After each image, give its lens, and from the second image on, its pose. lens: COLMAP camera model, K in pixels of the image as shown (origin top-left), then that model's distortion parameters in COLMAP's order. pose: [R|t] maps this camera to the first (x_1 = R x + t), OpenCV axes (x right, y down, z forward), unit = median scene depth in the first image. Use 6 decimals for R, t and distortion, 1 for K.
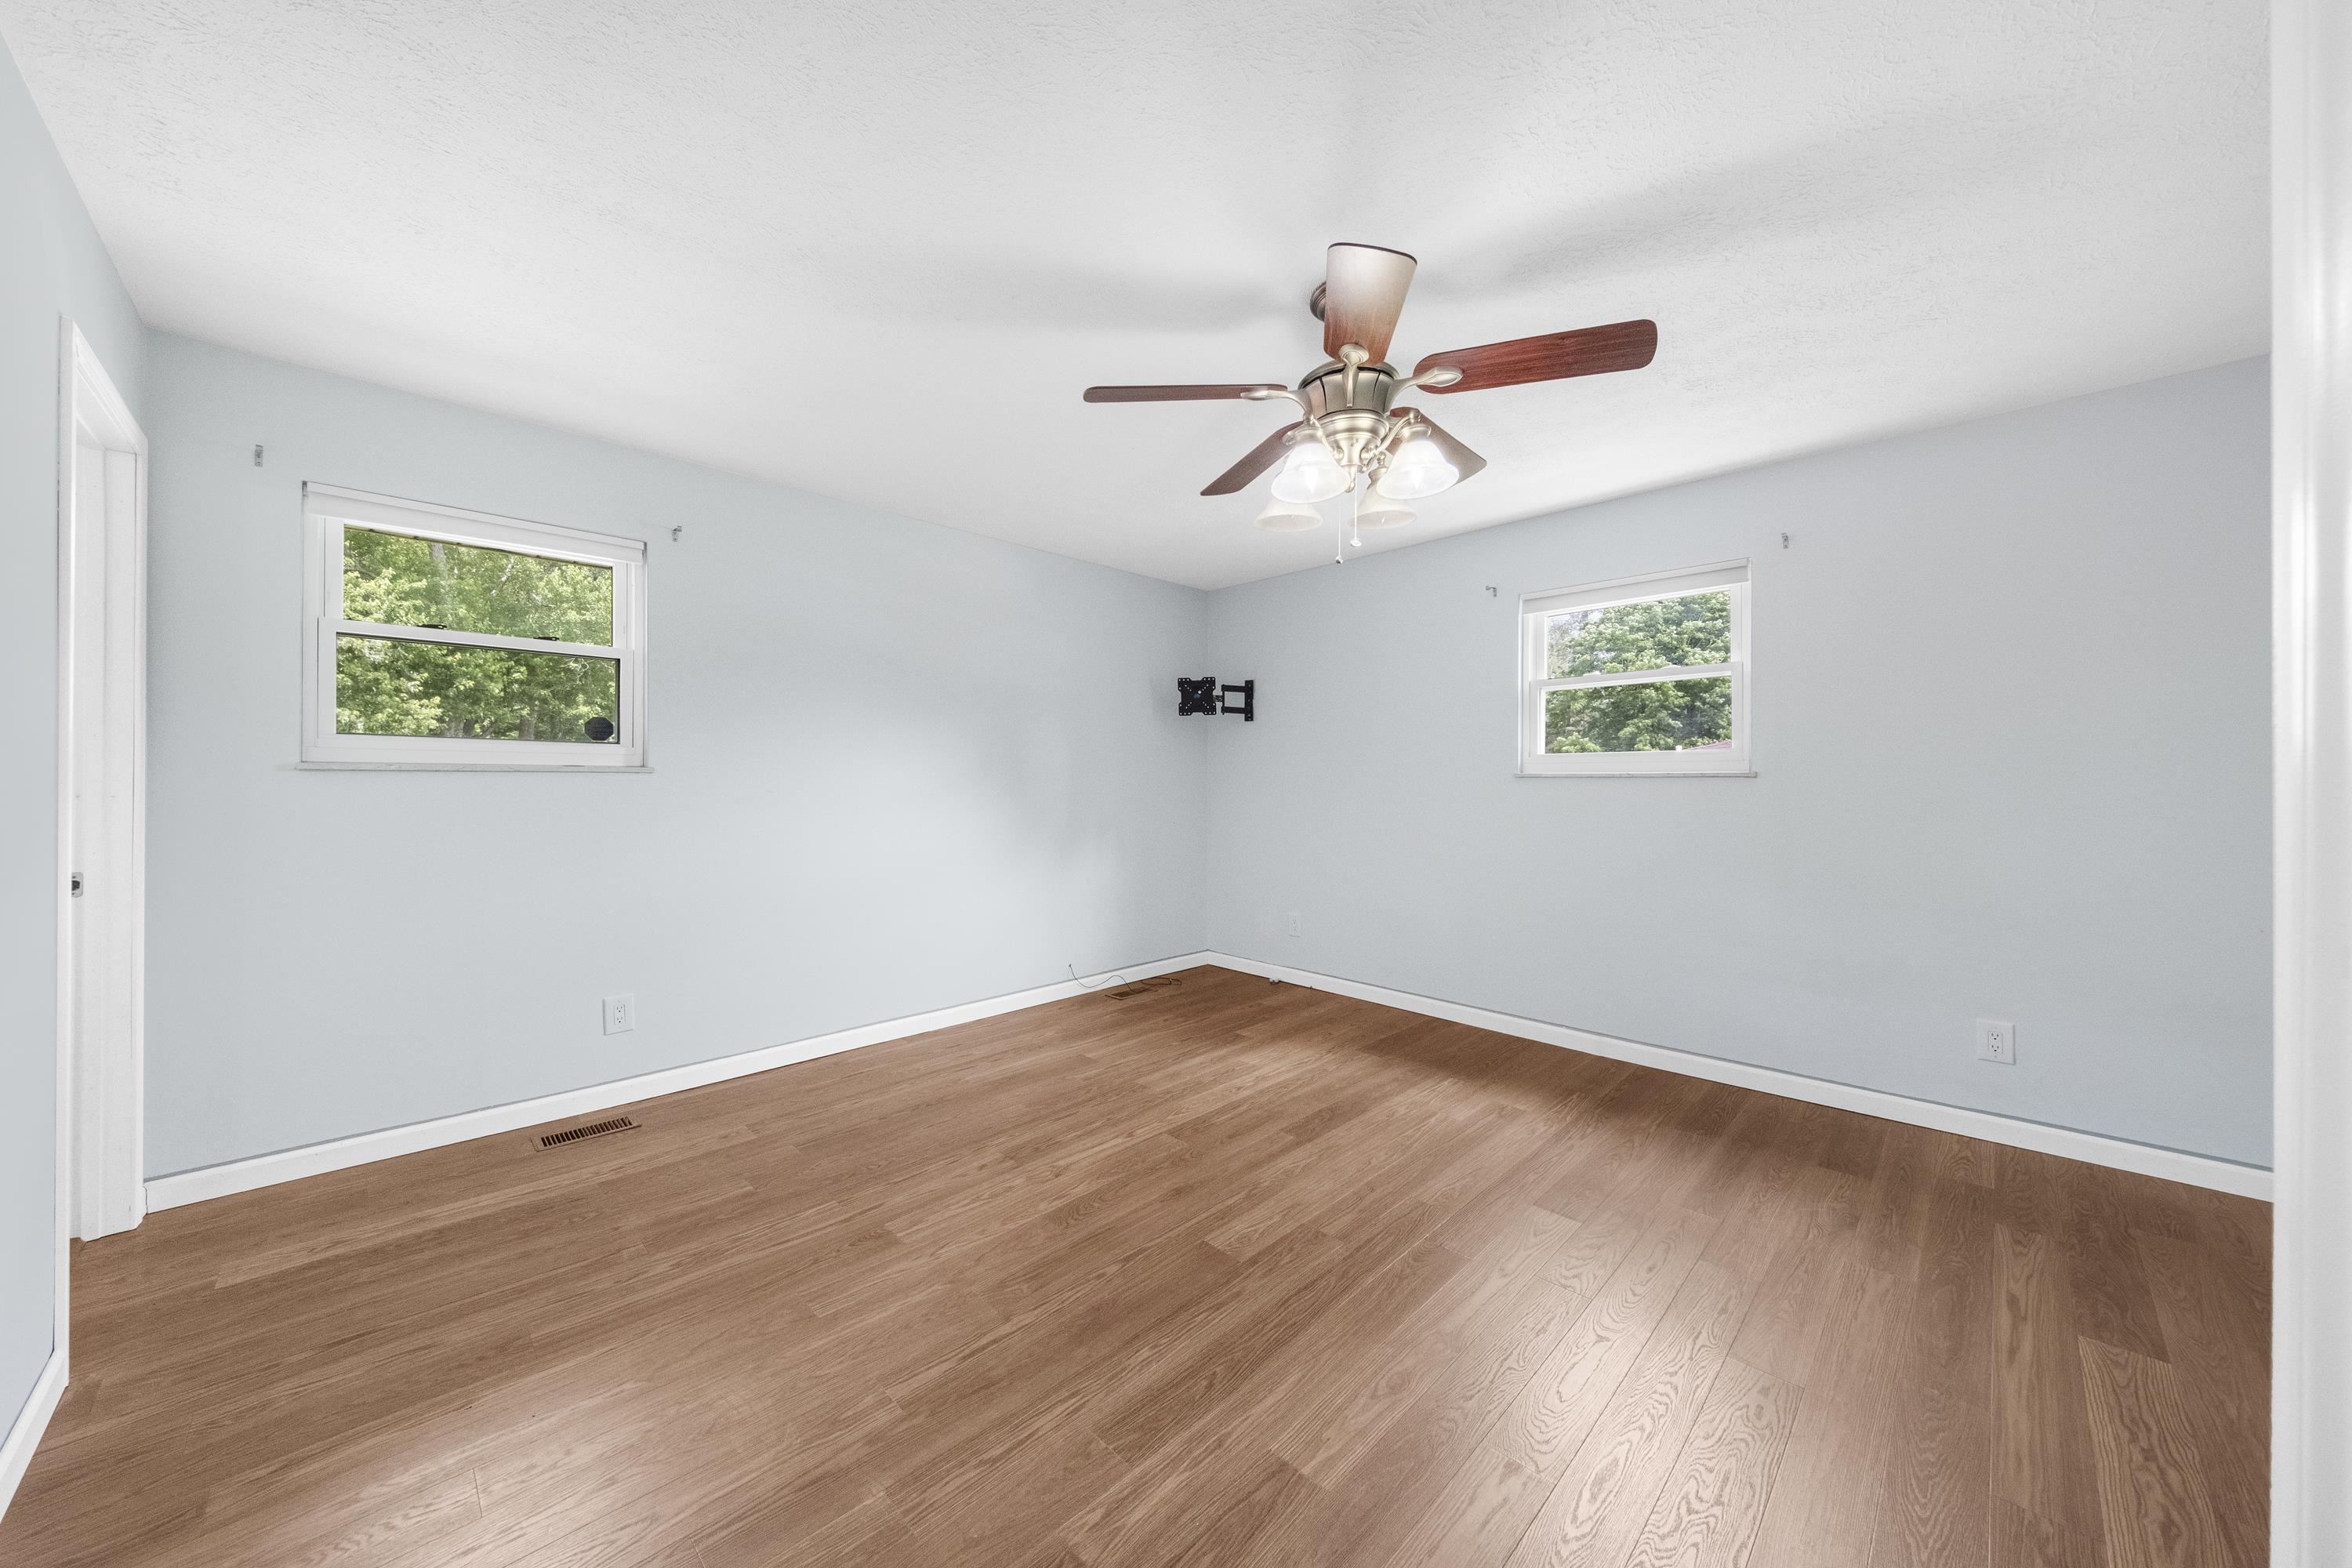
lens RADIAL K [[823.6, 0, 1158.0], [0, 823.6, 770.1], [0, 0, 1]] dist [0.018927, -0.014517]
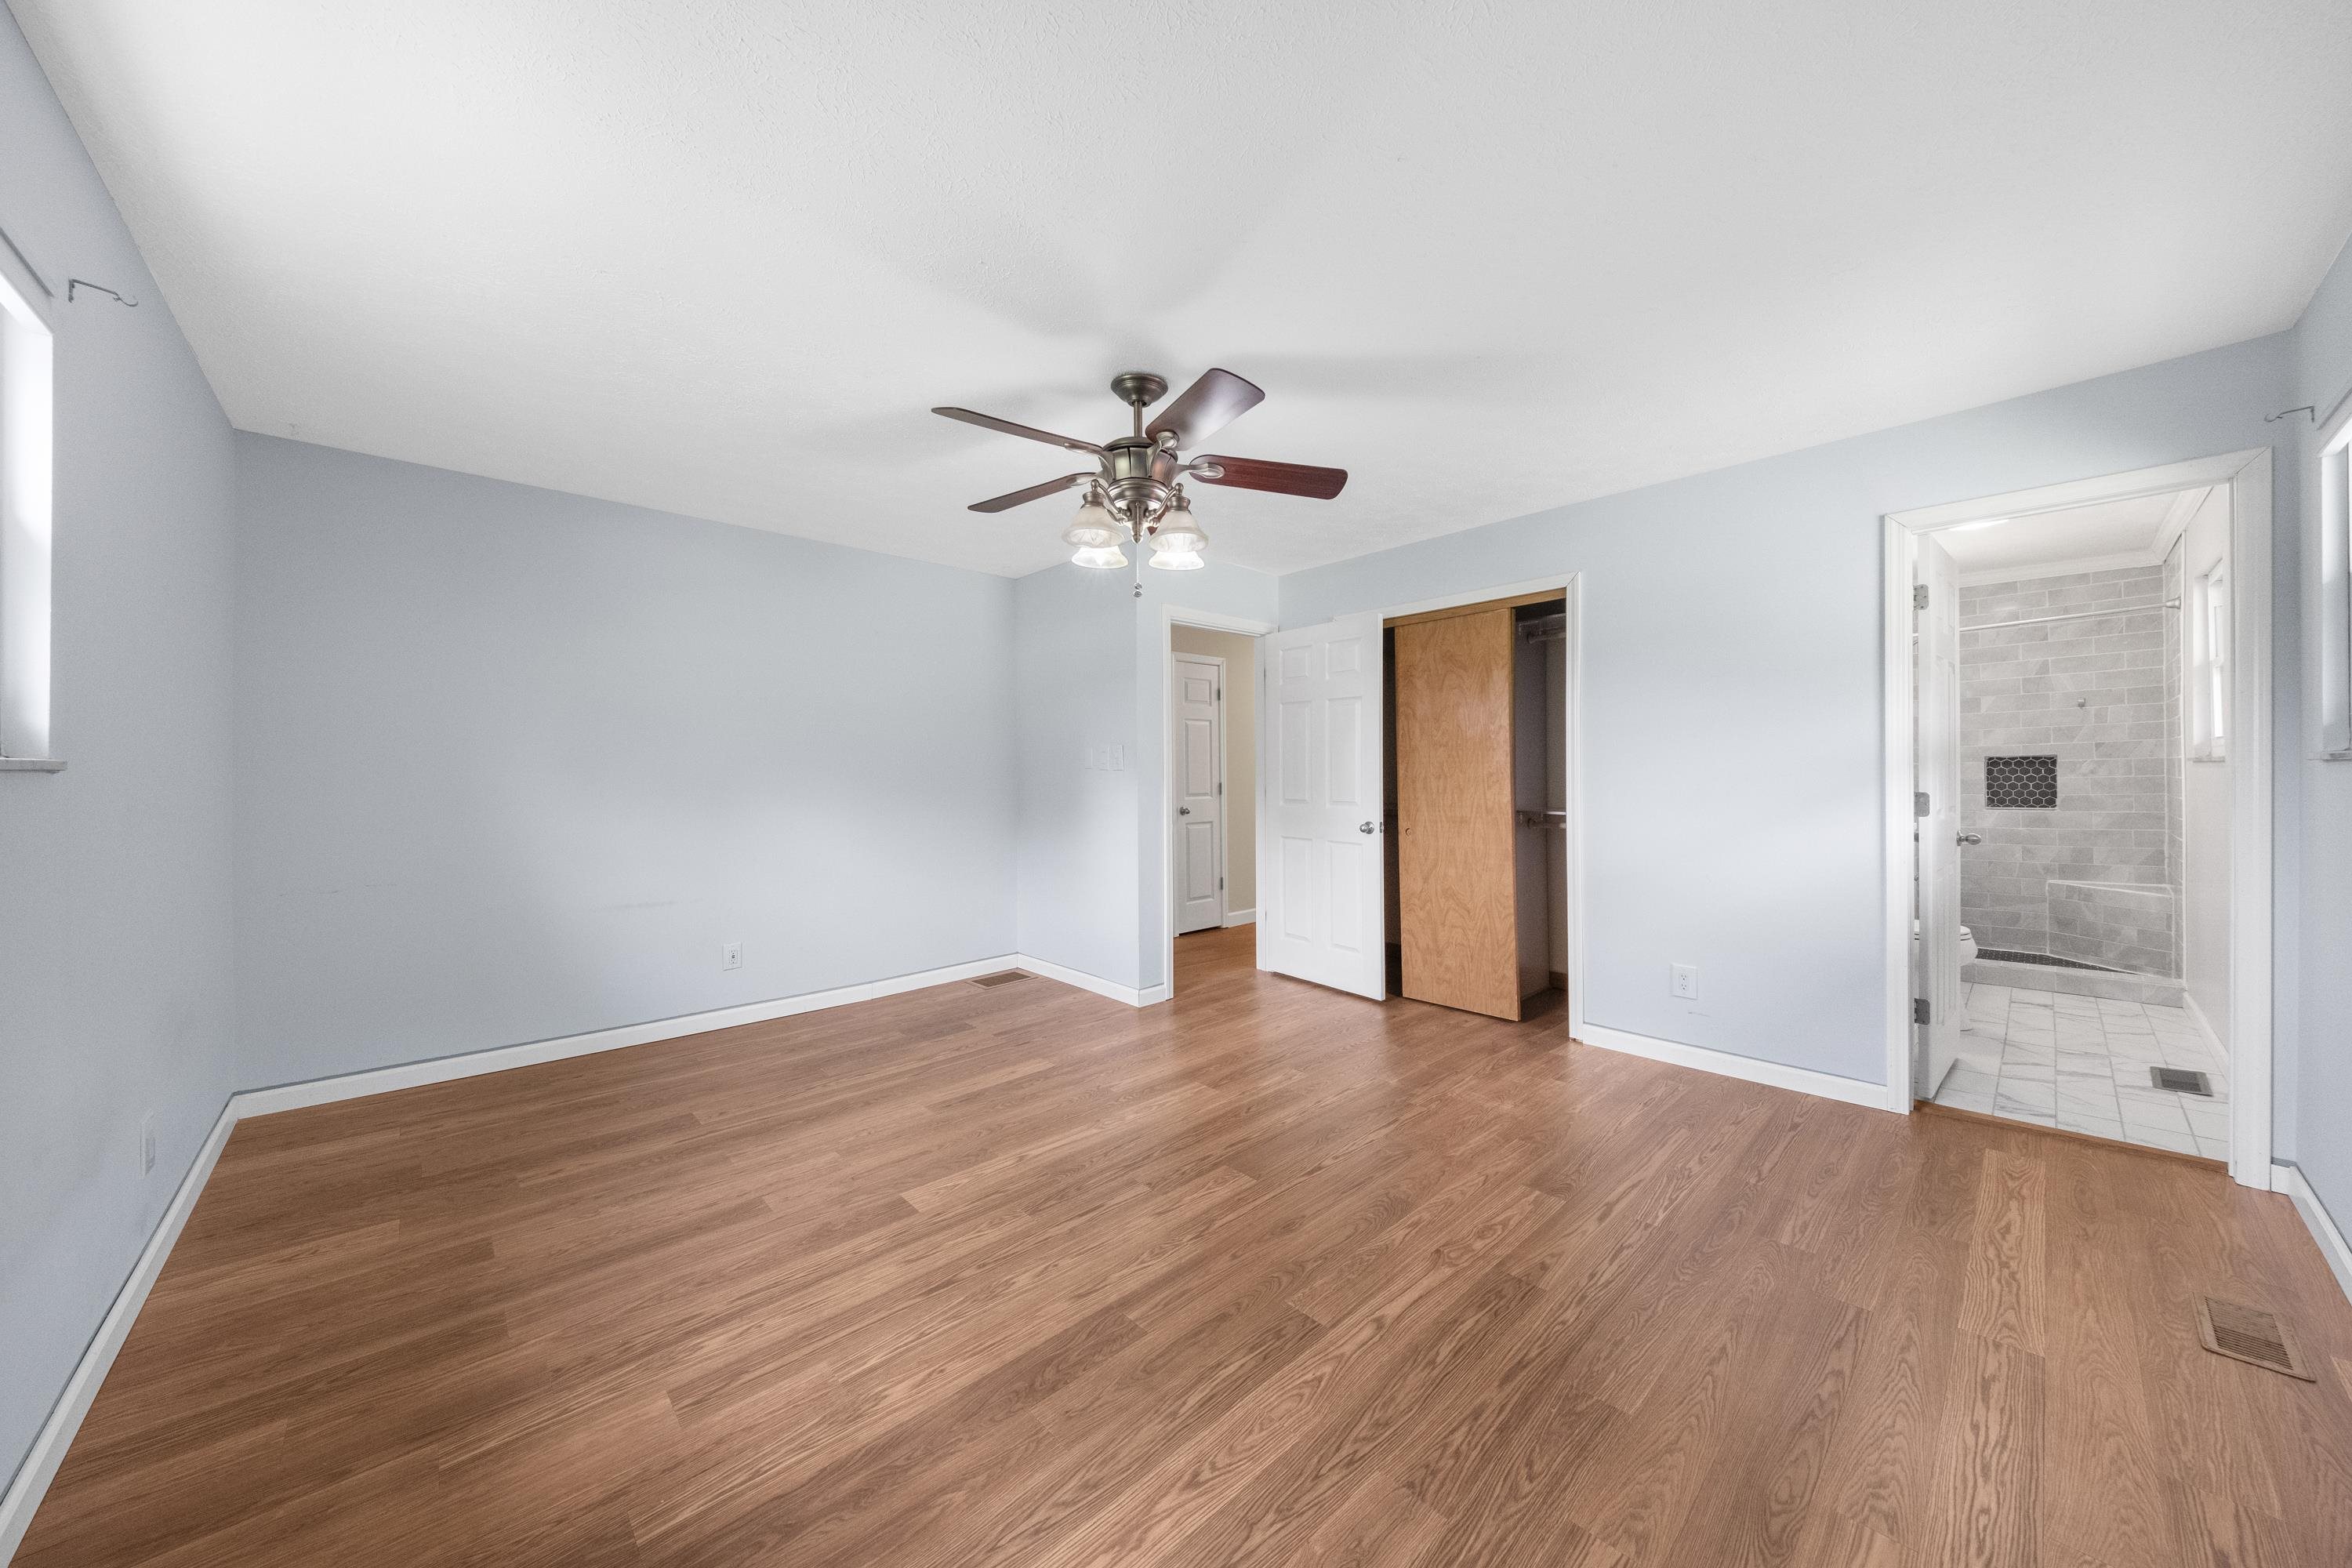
lens RADIAL K [[821.6, 0, 1184.2], [0, 821.6, 767.6], [0, 0, 1]] dist [0.018357, -0.009403]
pose [[-0.999992, 0.002131, 0.003290, 0.128147], [0.002071, 0.999835, -0.018042, 0.020864], [-0.003328, -0.018035, -0.999832, 1.835489]]
